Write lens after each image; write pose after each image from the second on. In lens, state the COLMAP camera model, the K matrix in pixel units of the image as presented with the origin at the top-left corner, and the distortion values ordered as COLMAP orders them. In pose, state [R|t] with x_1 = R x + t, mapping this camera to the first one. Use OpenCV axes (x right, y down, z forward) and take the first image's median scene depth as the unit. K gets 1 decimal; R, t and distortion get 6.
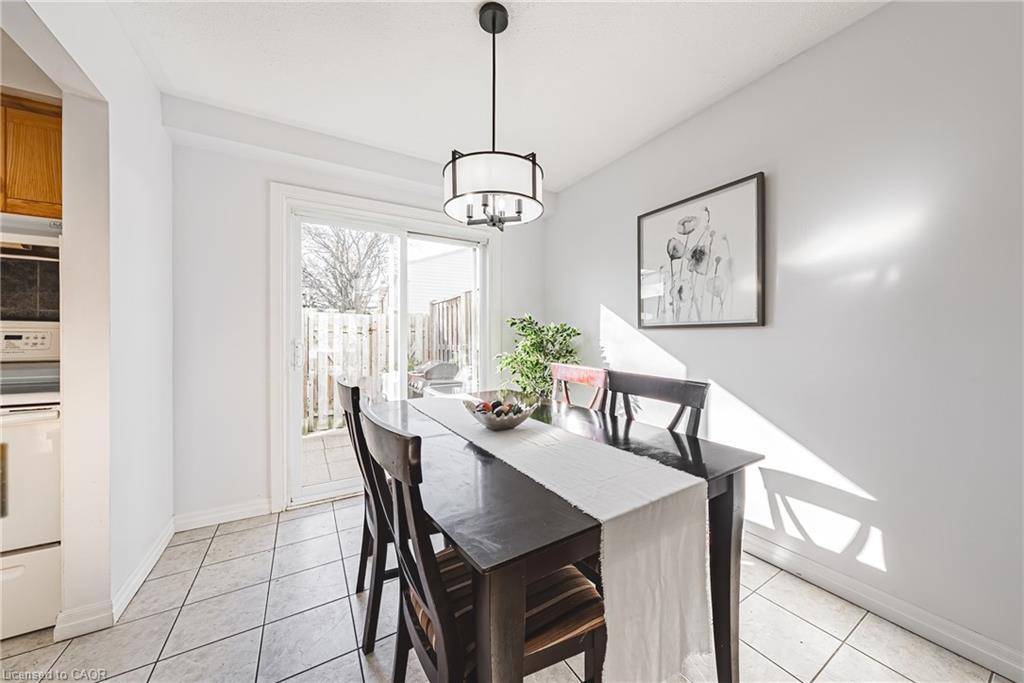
lens RADIAL K [[348.1, 0, 513.1], [0, 348.1, 337.2], [0, 0, 1]] dist [-0.000216, -0.000058]
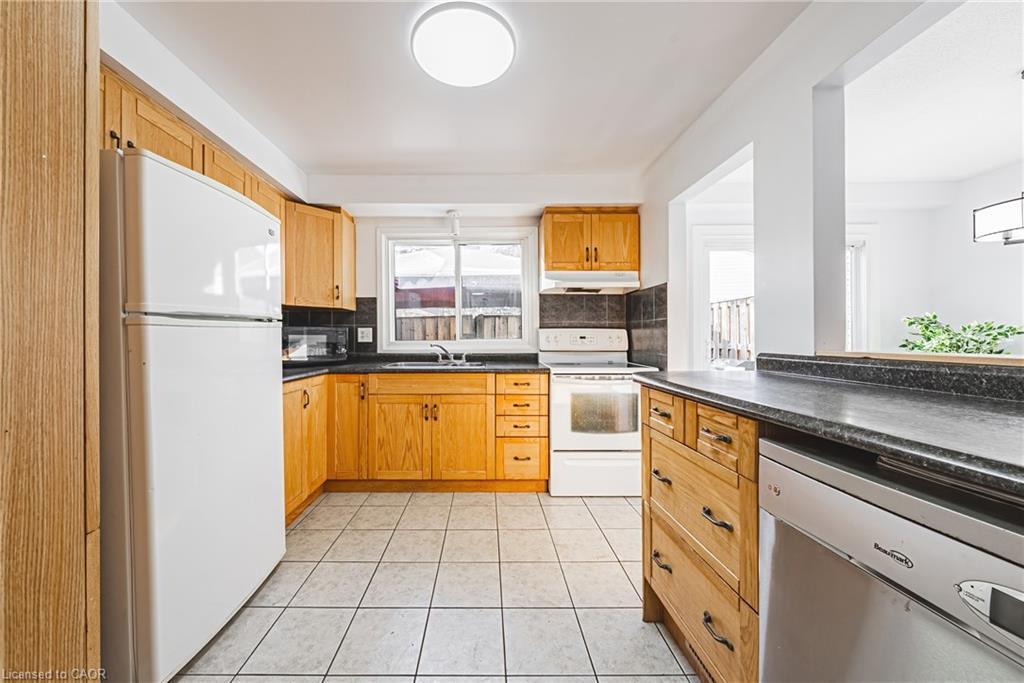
lens RADIAL K [[359.3, 0, 506.3], [0, 359.3, 335.6], [0, 0, 1]] dist [0.000707, 0.000043]
pose [[0.882375, -0.003700, -0.470533, -0.728745], [0.003519, 0.999993, -0.001264, -0.006780], [0.470534, -0.000540, 0.882382, -0.630462]]
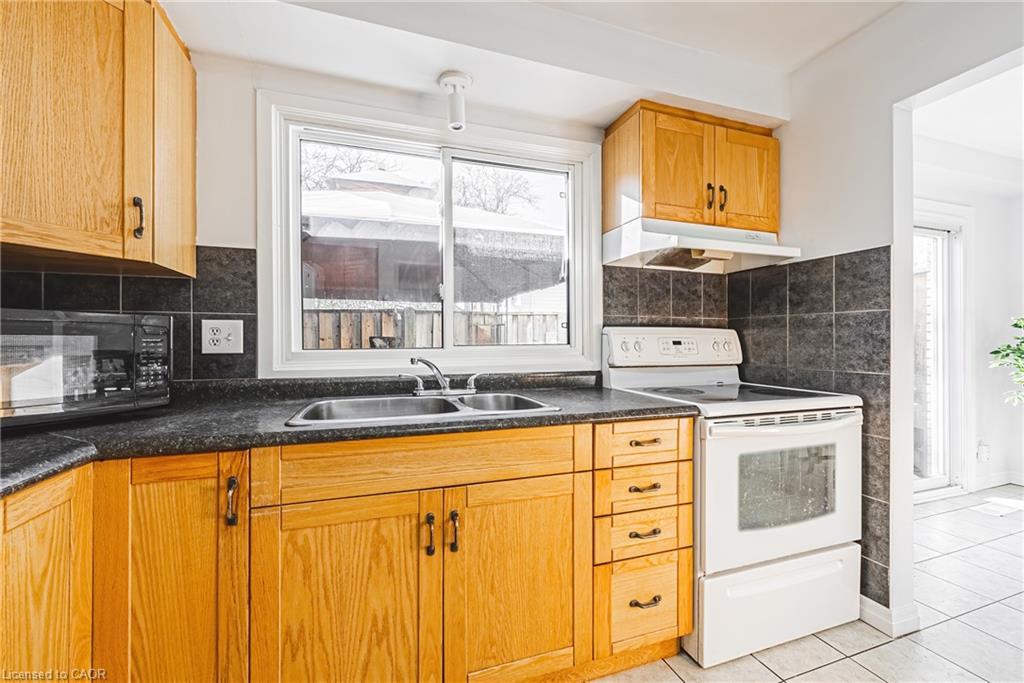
lens RADIAL K [[386.5, 0, 536.1], [0, 386.5, 341.2], [0, 0, 1]] dist [-0.001414, -0.000398]
pose [[0.990551, -0.001222, -0.137140, -1.312670], [0.001359, 0.999999, 0.000905, -0.004971], [0.137138, -0.001083, 0.990551, -0.184147]]
